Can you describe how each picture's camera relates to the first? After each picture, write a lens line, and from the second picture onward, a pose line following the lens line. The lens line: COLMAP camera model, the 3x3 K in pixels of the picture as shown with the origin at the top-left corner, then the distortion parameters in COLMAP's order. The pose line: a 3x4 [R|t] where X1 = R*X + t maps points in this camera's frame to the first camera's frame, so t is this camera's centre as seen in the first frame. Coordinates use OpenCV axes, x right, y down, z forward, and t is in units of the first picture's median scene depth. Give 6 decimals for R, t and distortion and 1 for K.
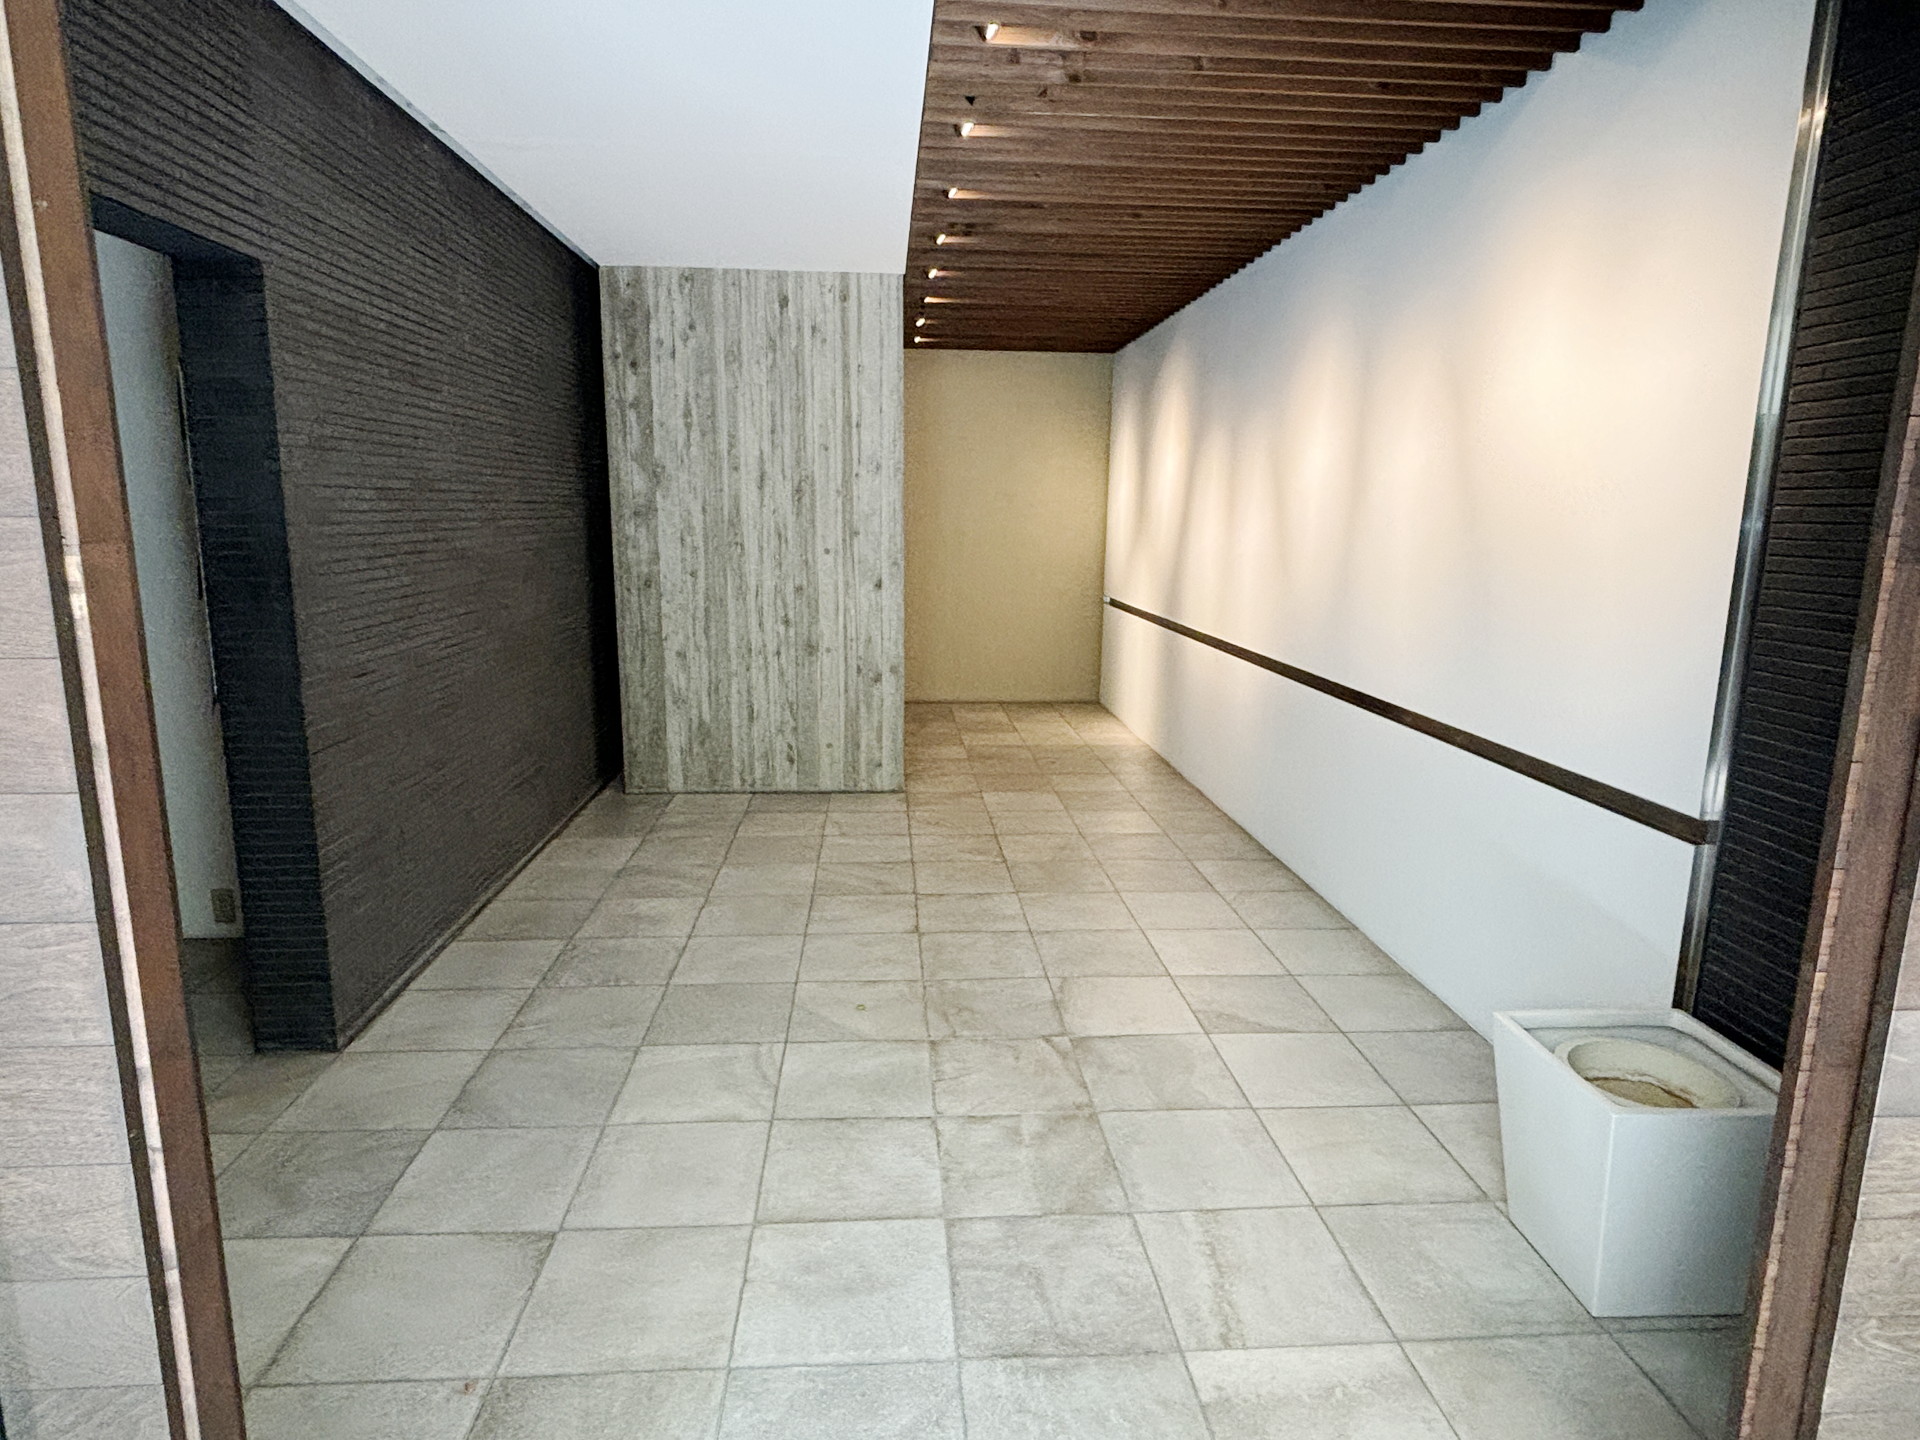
lens RADIAL K [[1081.4, 0, 955.3], [0, 1081.4, 717.4], [0, 0, 1]] dist [-0.000849, -0.001169]
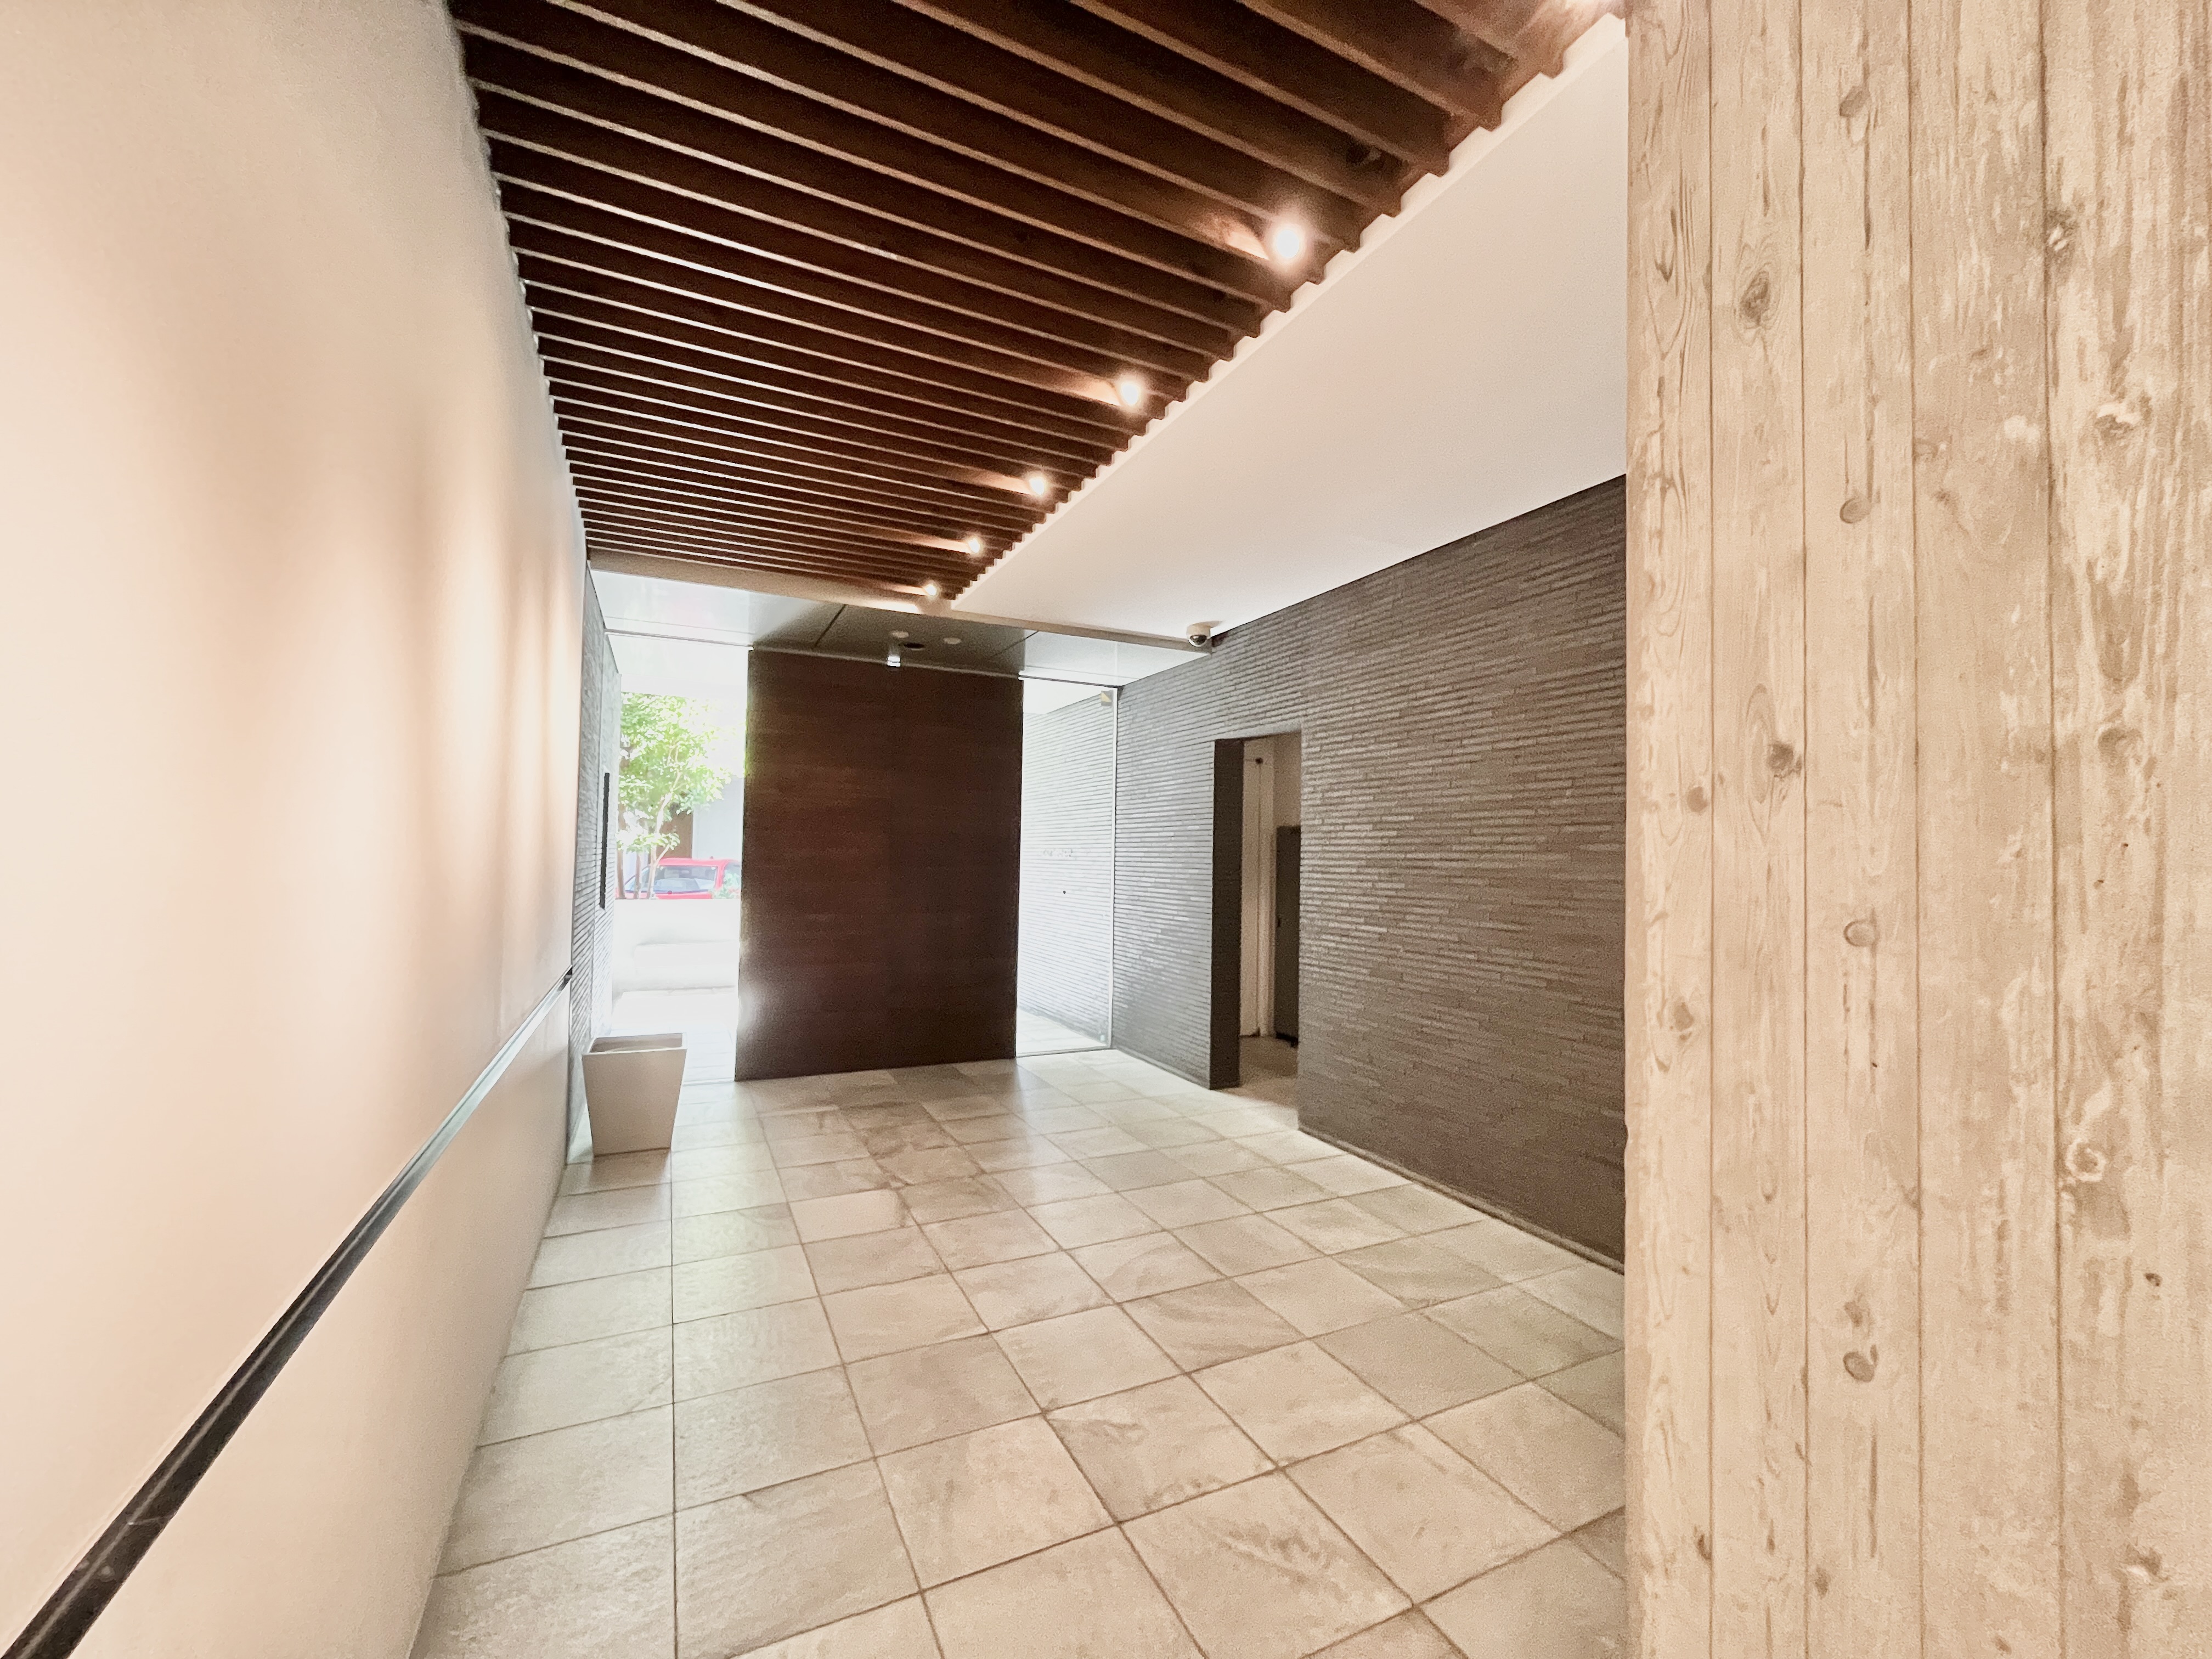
lens RADIAL K [[903.3, 0, 1106.1], [0, 903.3, 831.6], [0, 0, 1]] dist [-0.001973, -0.000198]
pose [[-0.925535, -0.037050, -0.376845, 0.291195], [-0.097115, 0.985140, 0.141659, -0.332942], [0.365997, 0.167708, -0.915380, 1.987569]]
